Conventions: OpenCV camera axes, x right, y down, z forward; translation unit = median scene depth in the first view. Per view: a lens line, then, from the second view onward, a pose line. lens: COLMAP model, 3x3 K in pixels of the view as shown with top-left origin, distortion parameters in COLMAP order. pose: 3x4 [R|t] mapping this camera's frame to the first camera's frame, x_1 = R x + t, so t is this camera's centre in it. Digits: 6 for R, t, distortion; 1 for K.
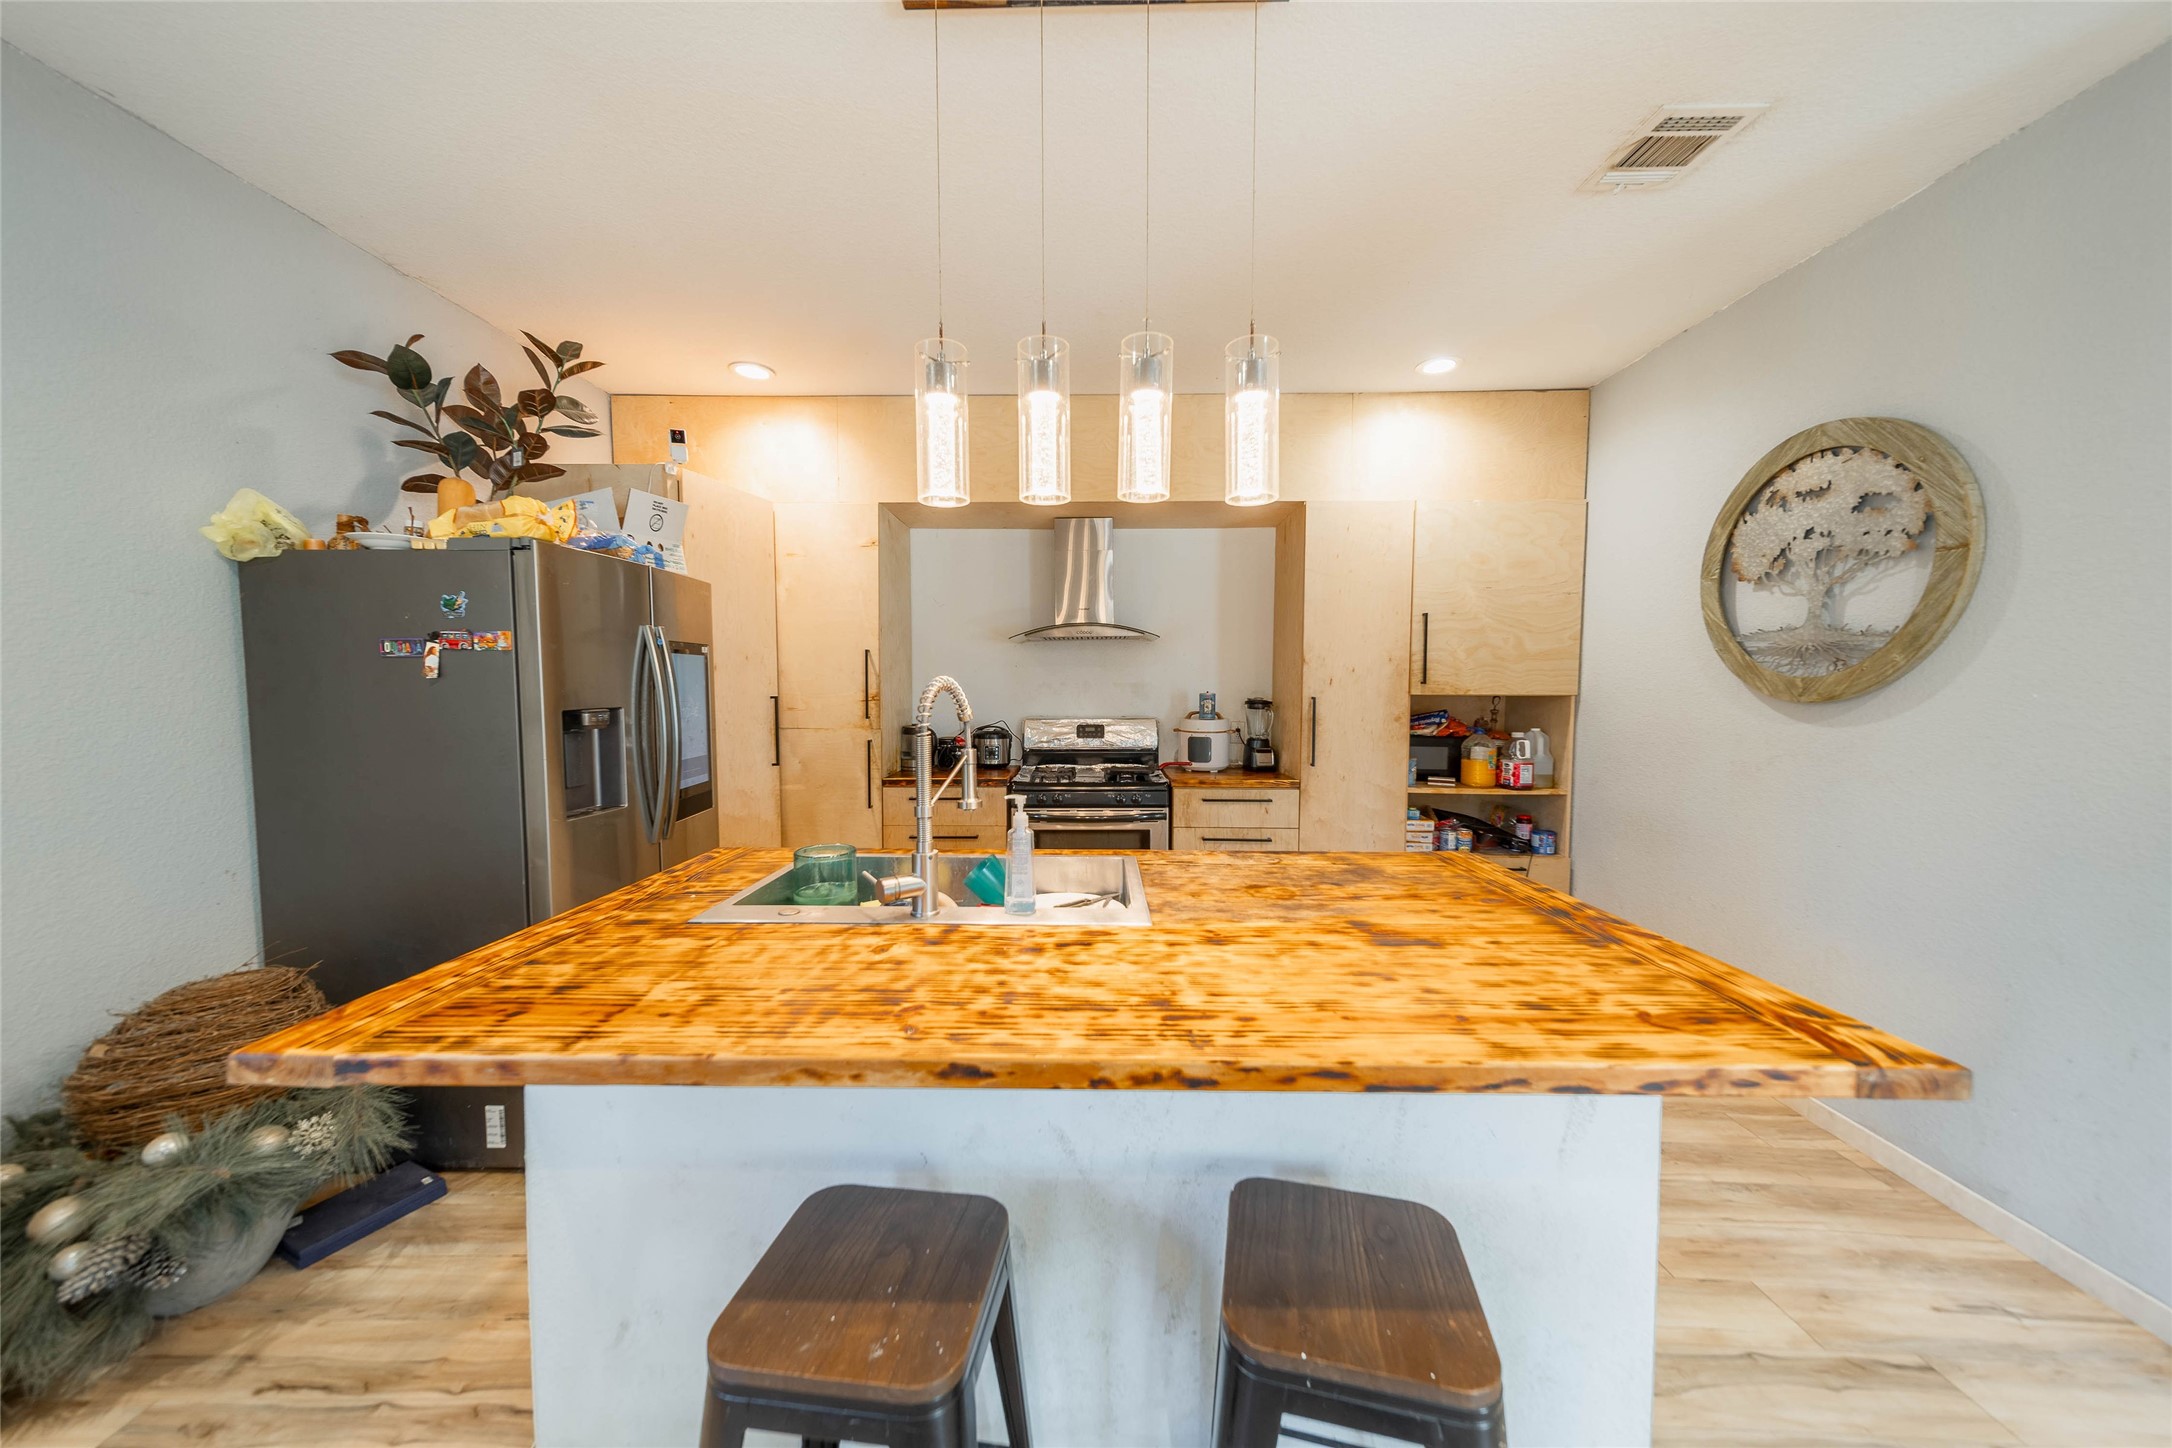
lens RADIAL K [[745.9, 0, 1082.5], [0, 745.9, 719.9], [0, 0, 1]] dist [0.008052, 0.000157]
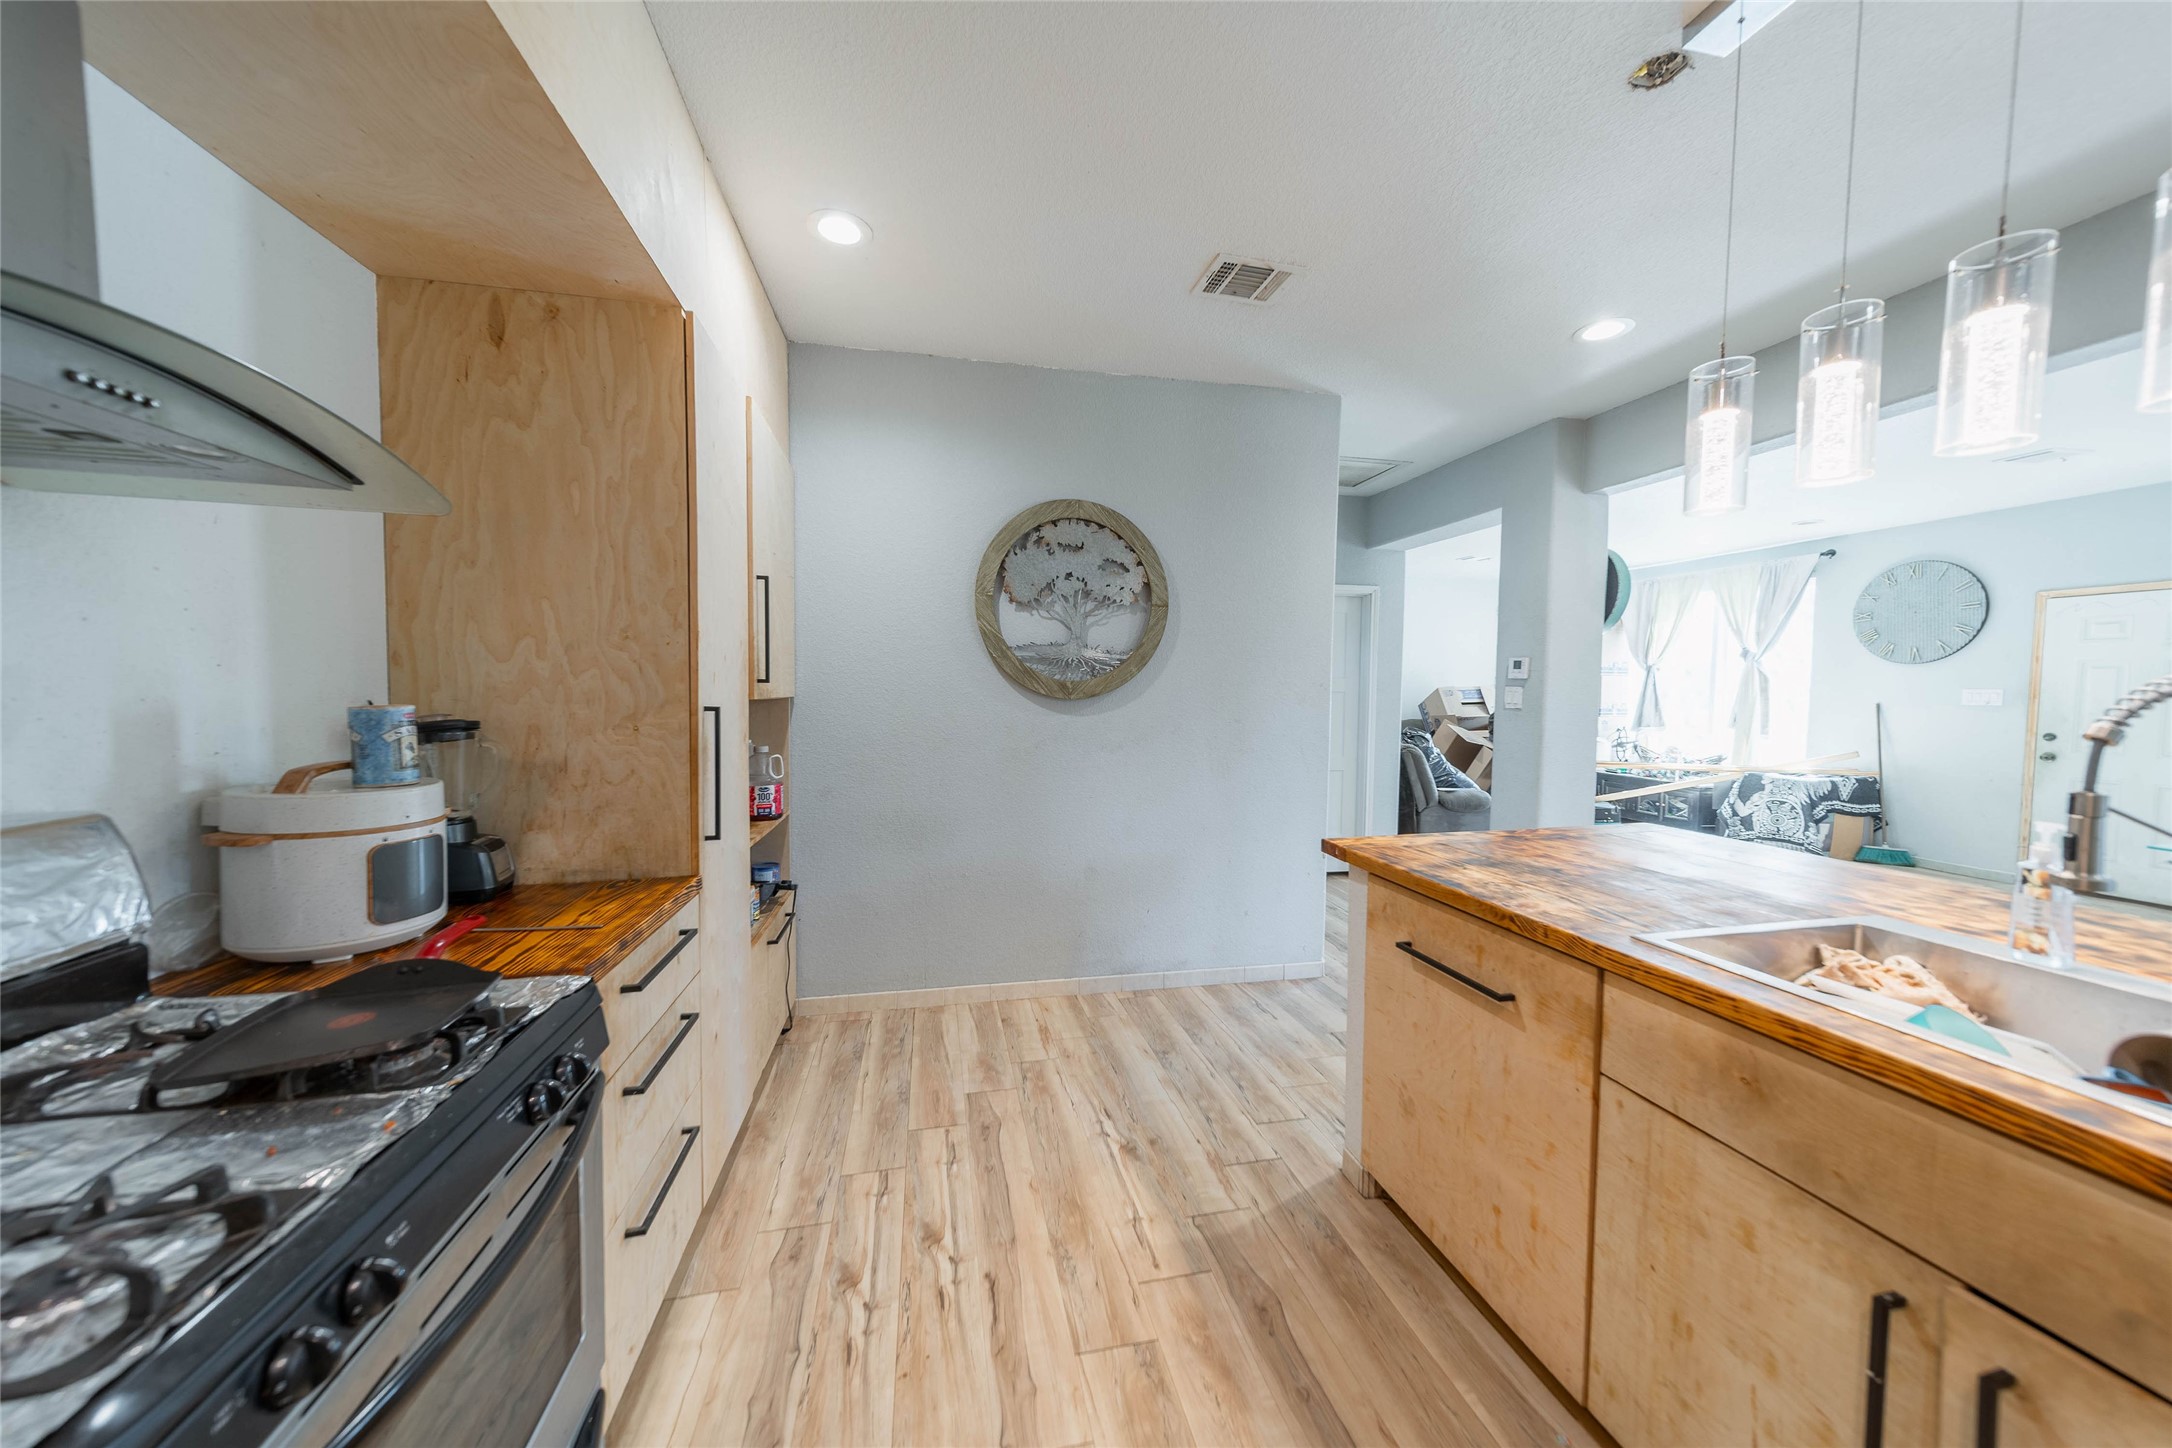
lens RADIAL K [[745.9, 0, 1082.5], [0, 745.9, 719.9], [0, 0, 1]] dist [0.008052, 0.000157]
pose [[-0.230109, -0.041720, 0.972270, -0.351081], [0.041480, 0.997752, 0.052630, -0.052651], [-0.972280, 0.052441, -0.227862, 1.210108]]
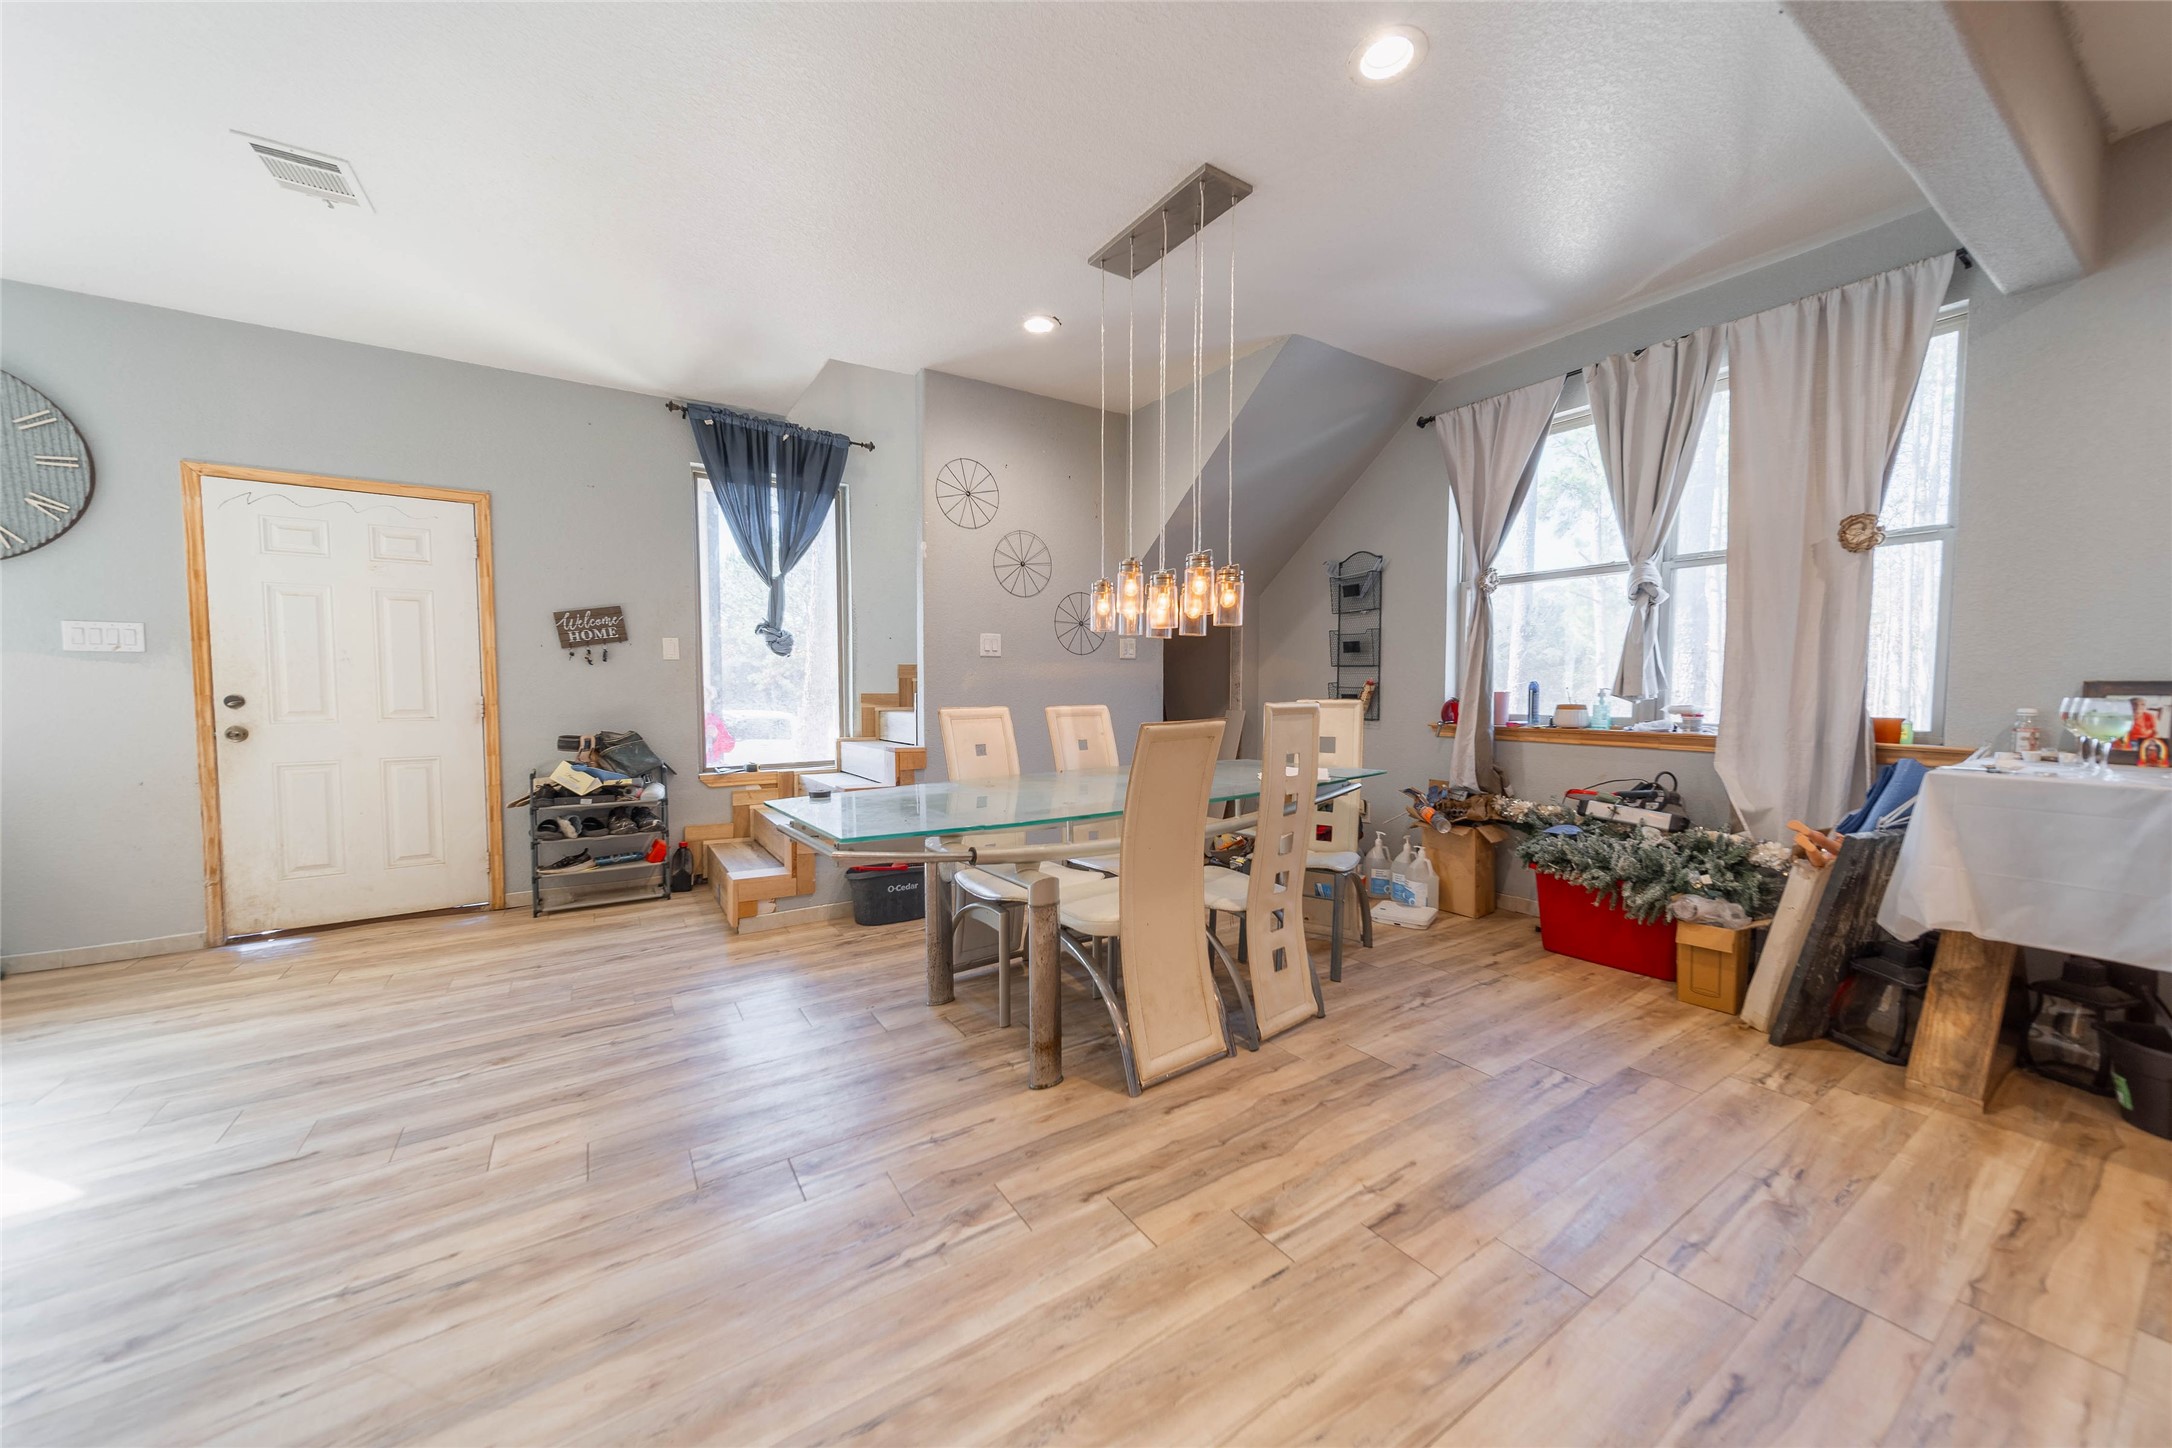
lens RADIAL K [[767.3, 0, 1083.7], [0, 767.3, 719.9], [0, 0, 1]] dist [0.008359, 0.000013]
pose [[-0.826719, 0.029933, -0.561819, 0.601942], [-0.025308, 0.995594, 0.090285, 0.088432], [0.562046, 0.088859, -0.822319, 0.066542]]
